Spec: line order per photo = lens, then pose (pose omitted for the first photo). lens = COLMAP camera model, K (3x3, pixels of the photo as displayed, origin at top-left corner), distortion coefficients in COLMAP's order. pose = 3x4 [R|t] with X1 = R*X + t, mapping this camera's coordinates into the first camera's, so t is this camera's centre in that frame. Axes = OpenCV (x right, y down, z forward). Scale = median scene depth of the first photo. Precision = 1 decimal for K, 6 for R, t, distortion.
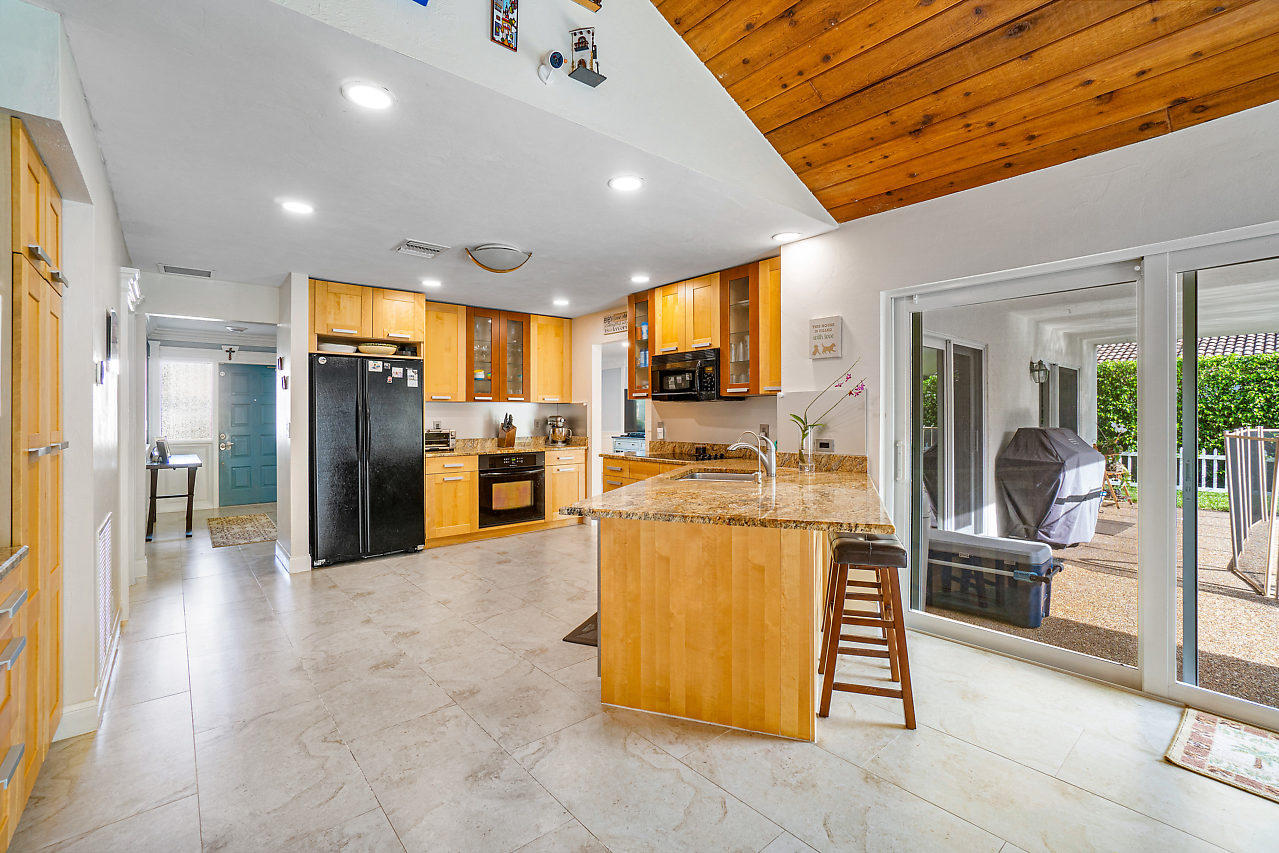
lens RADIAL K [[562.0, 0, 638.1], [0, 562.0, 416.8], [0, 0, 1]] dist [-0.007407, 0.000521]
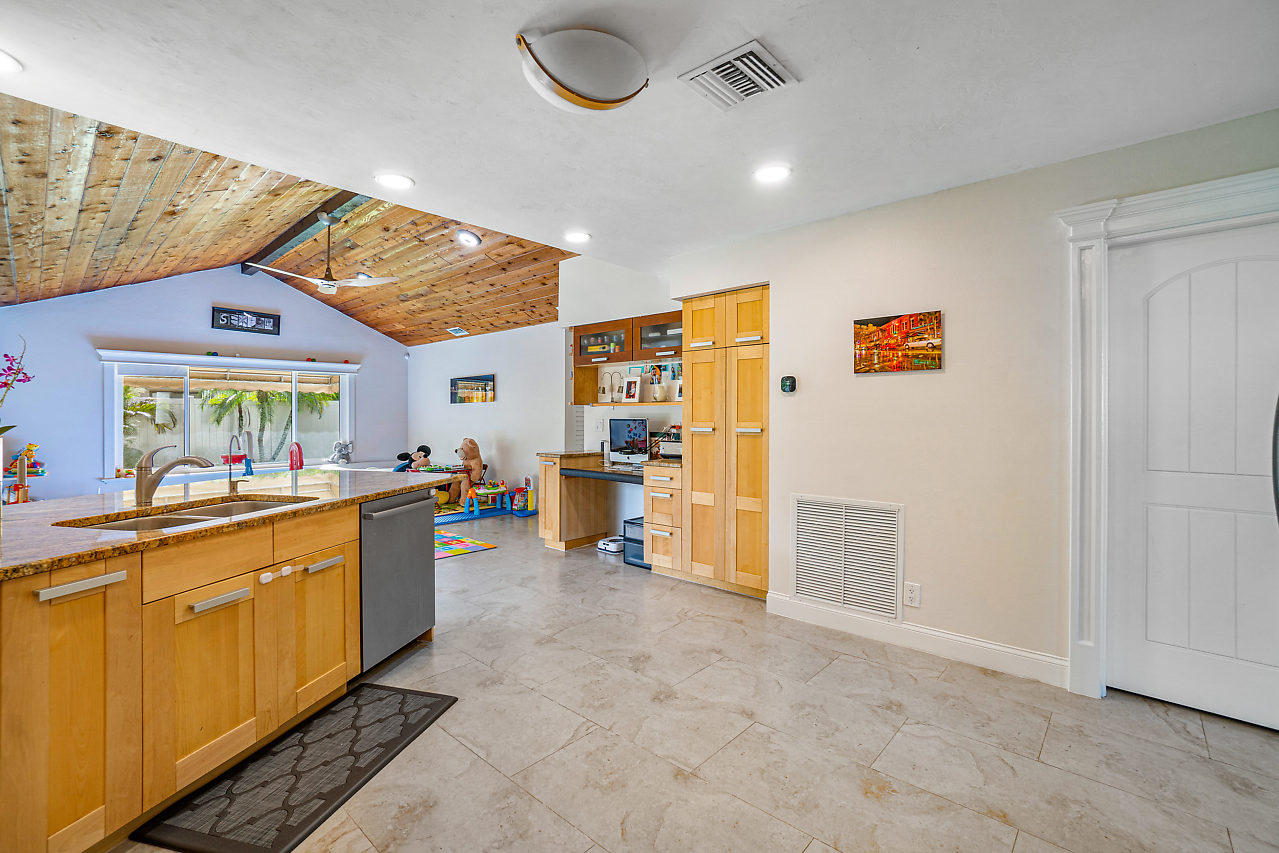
lens RADIAL K [[562.0, 0, 640.2], [0, 562.0, 419.5], [0, 0, 1]] dist [-0.007407, 0.000521]
pose [[-0.991178, 0.004775, -0.132454, -0.300419], [0.003117, 0.999914, 0.012725, -0.007168], [0.132503, 0.012200, -0.991108, 1.899122]]
